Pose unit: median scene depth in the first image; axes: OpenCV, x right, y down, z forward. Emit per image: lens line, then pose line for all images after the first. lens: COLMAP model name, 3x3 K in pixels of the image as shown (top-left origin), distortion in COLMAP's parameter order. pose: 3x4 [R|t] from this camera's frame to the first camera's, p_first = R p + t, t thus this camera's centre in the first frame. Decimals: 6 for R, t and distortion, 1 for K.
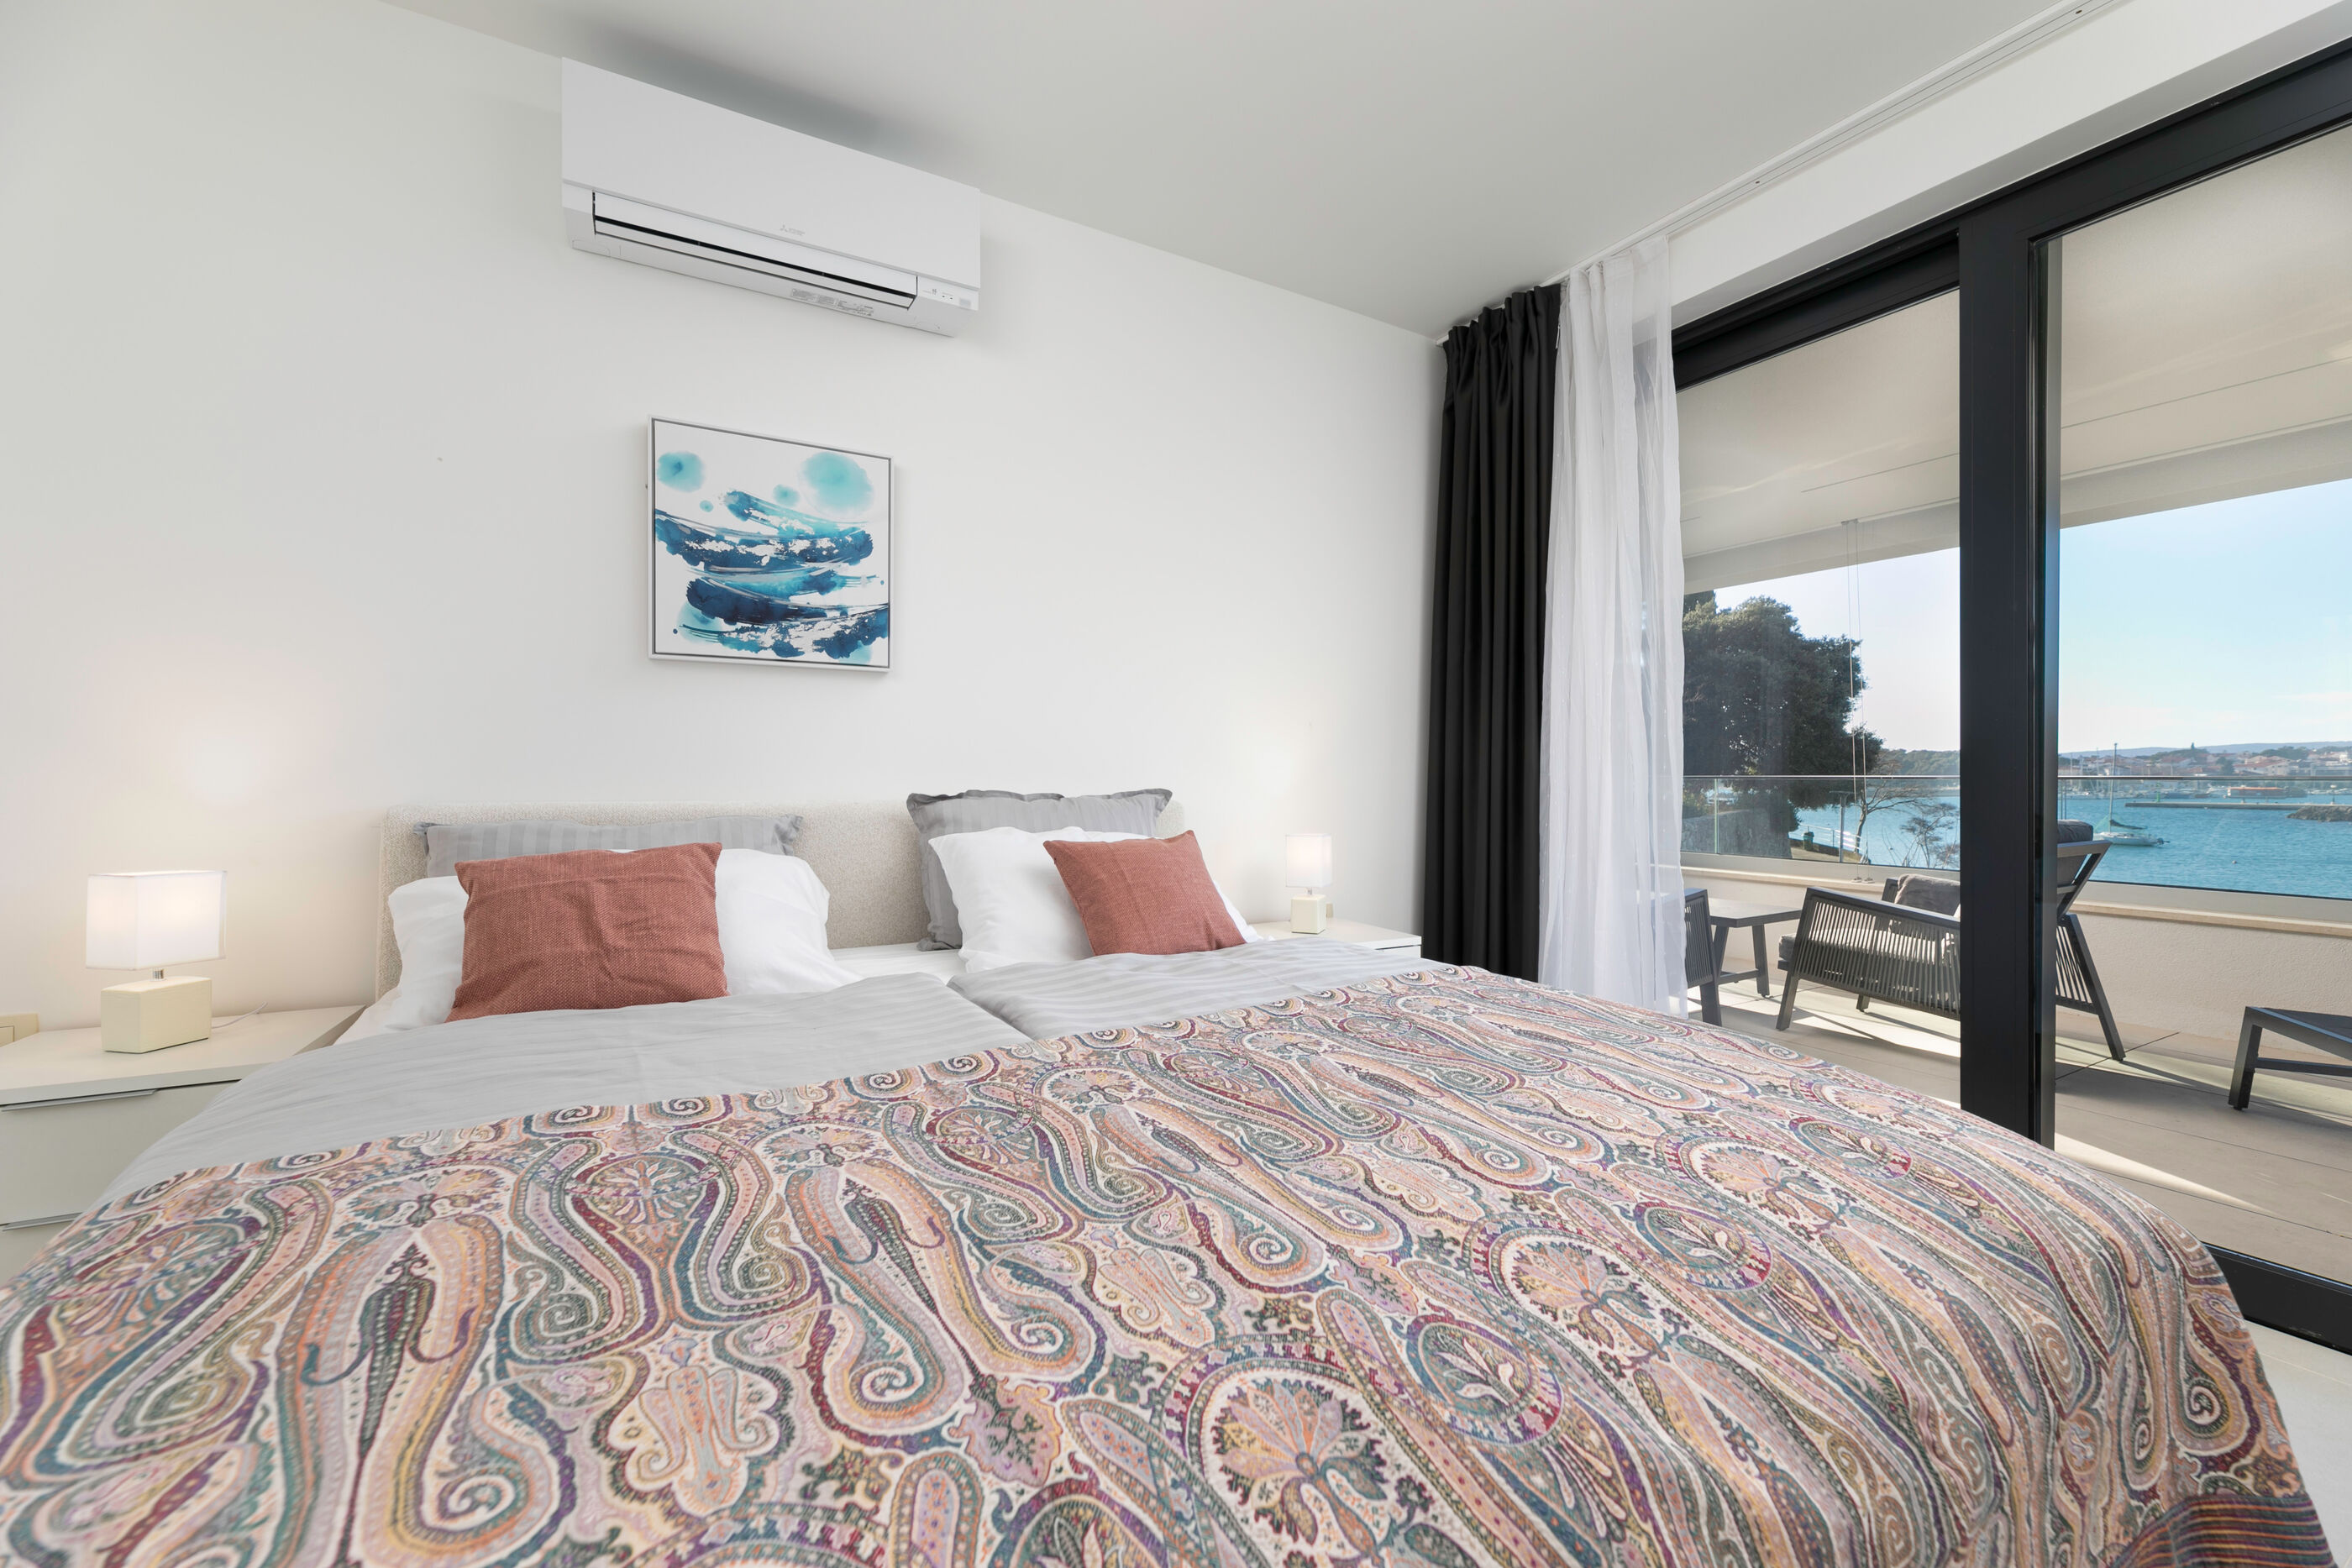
lens RADIAL K [[953.4, 0, 1171.9], [0, 953.4, 778.3], [0, 0, 1]] dist [-0.001169, 0.001593]
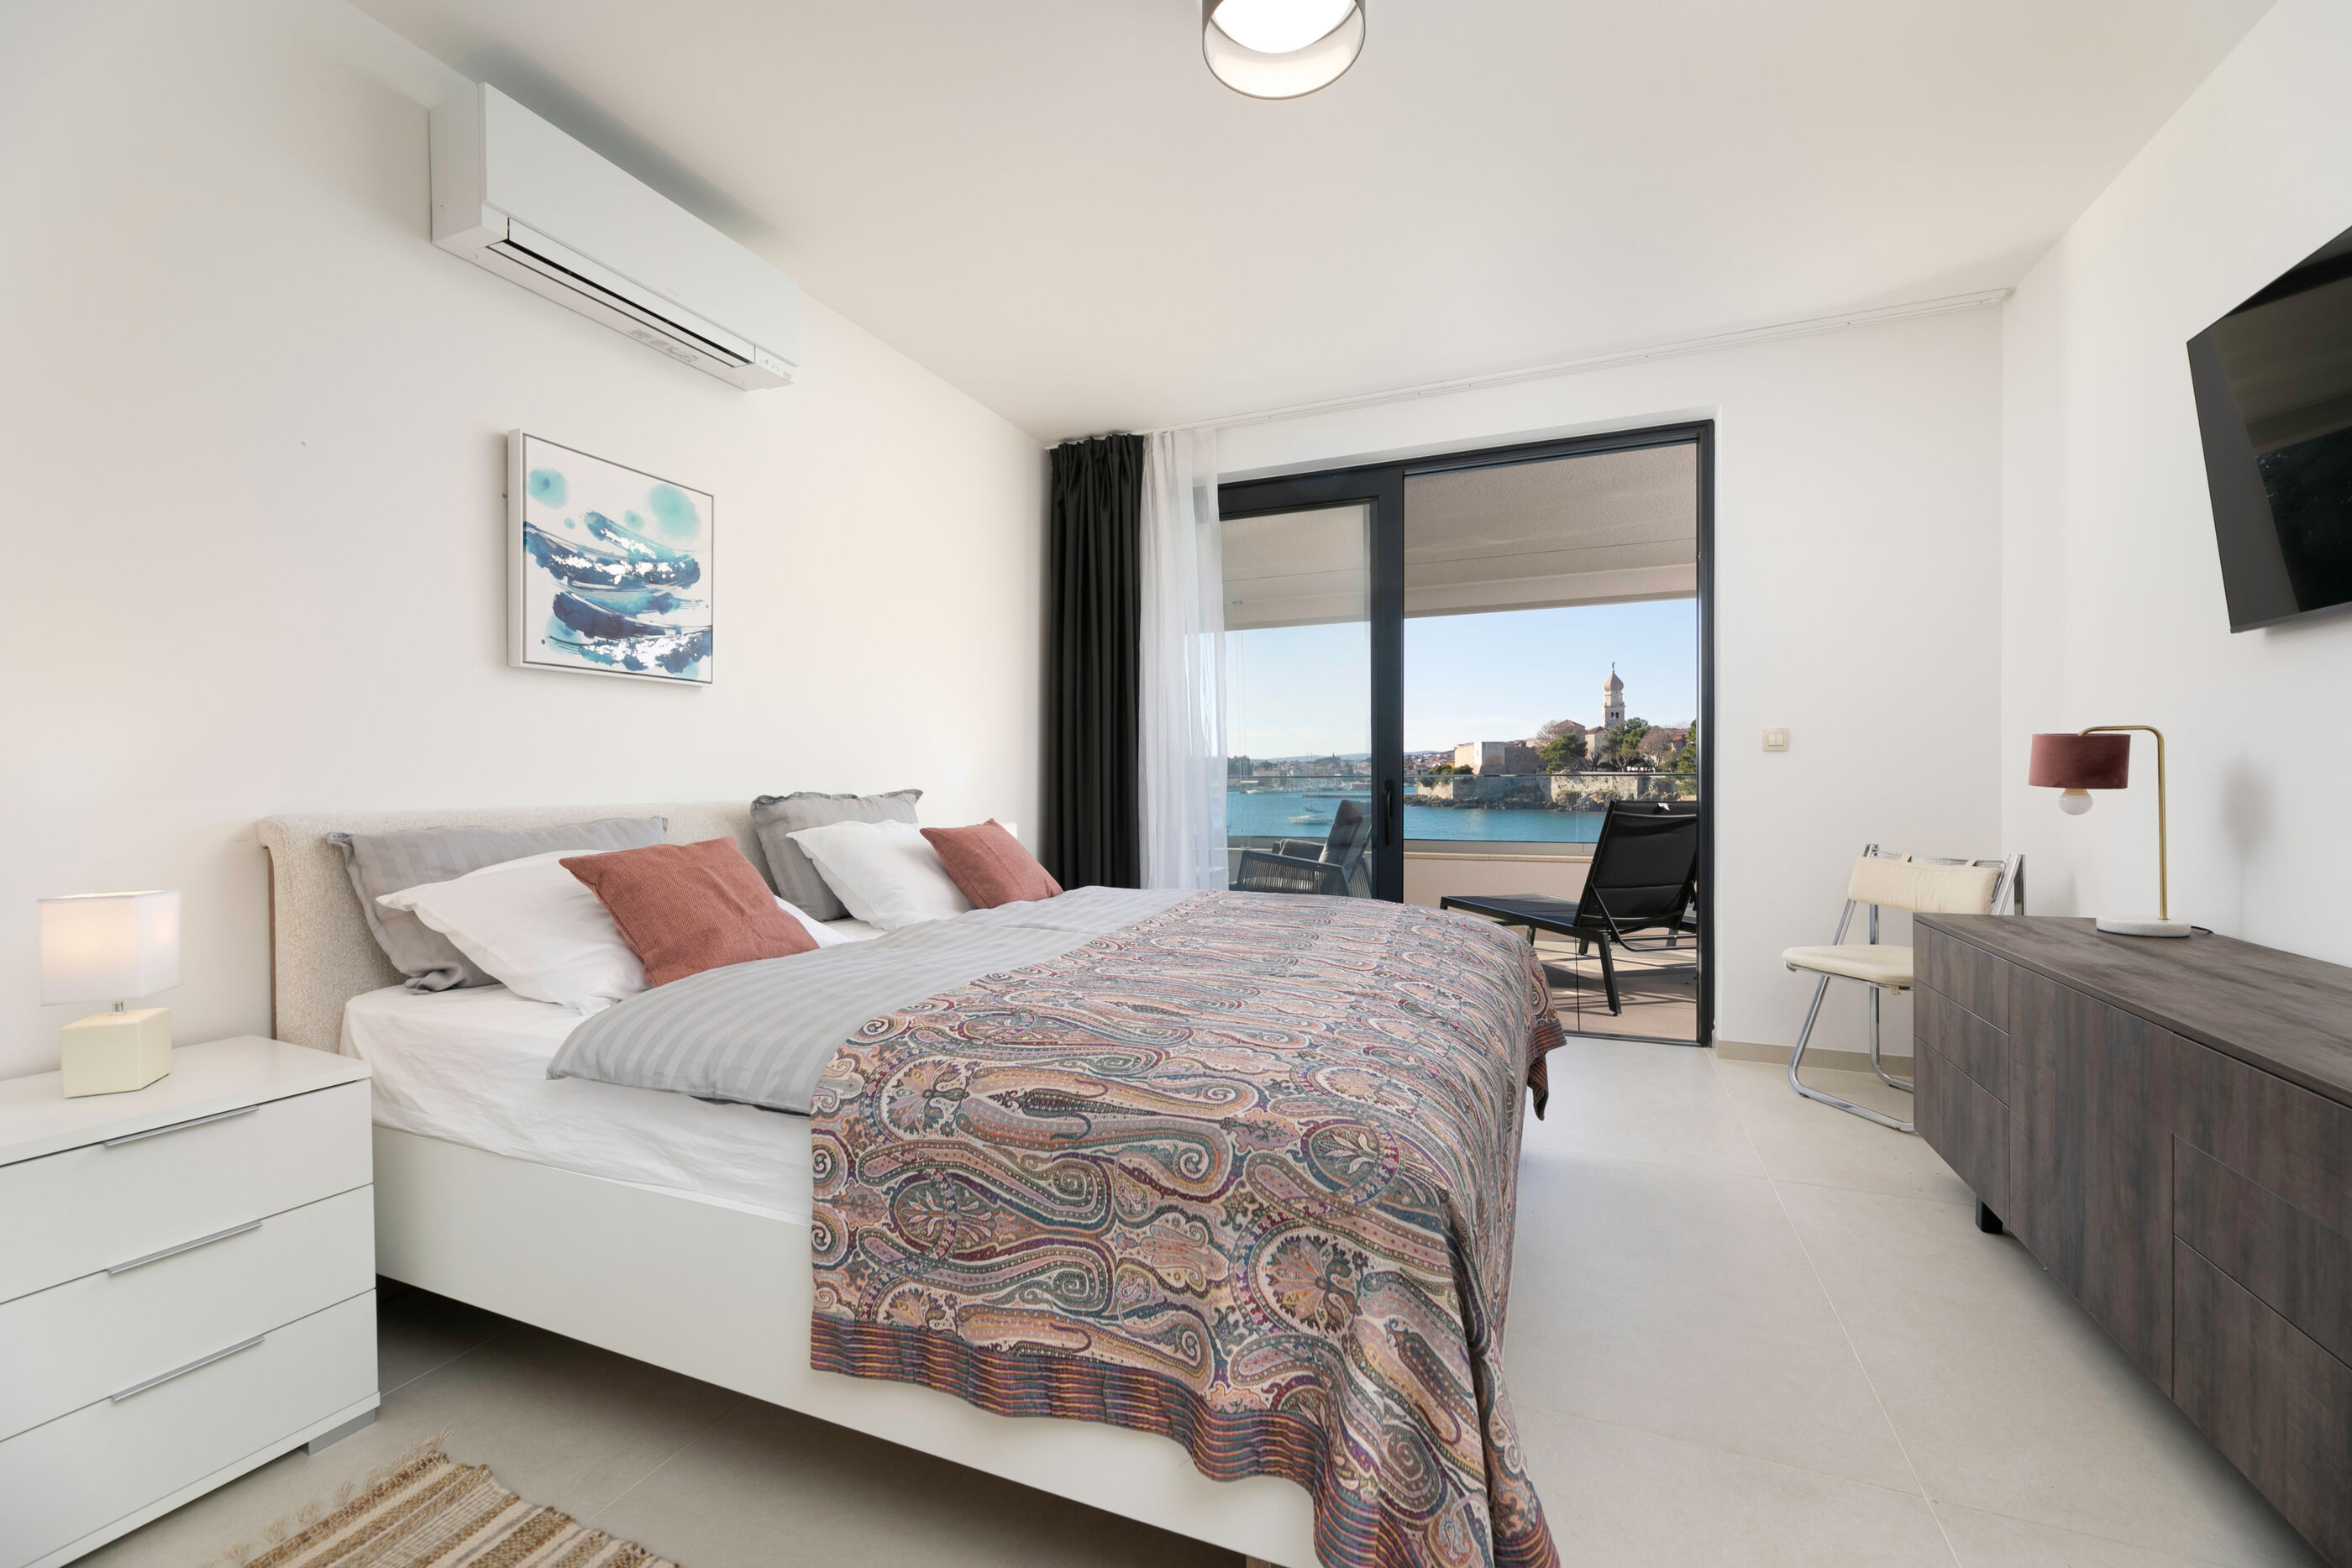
lens RADIAL K [[953.4, 0, 1164.2], [0, 953.4, 770.8], [0, 0, 1]] dist [-0.001169, 0.001593]
pose [[0.796324, -0.006970, 0.604830, -0.579861], [0.016205, 0.999821, -0.009812, 0.005444], [-0.604653, 0.017615, 0.796294, -0.209894]]
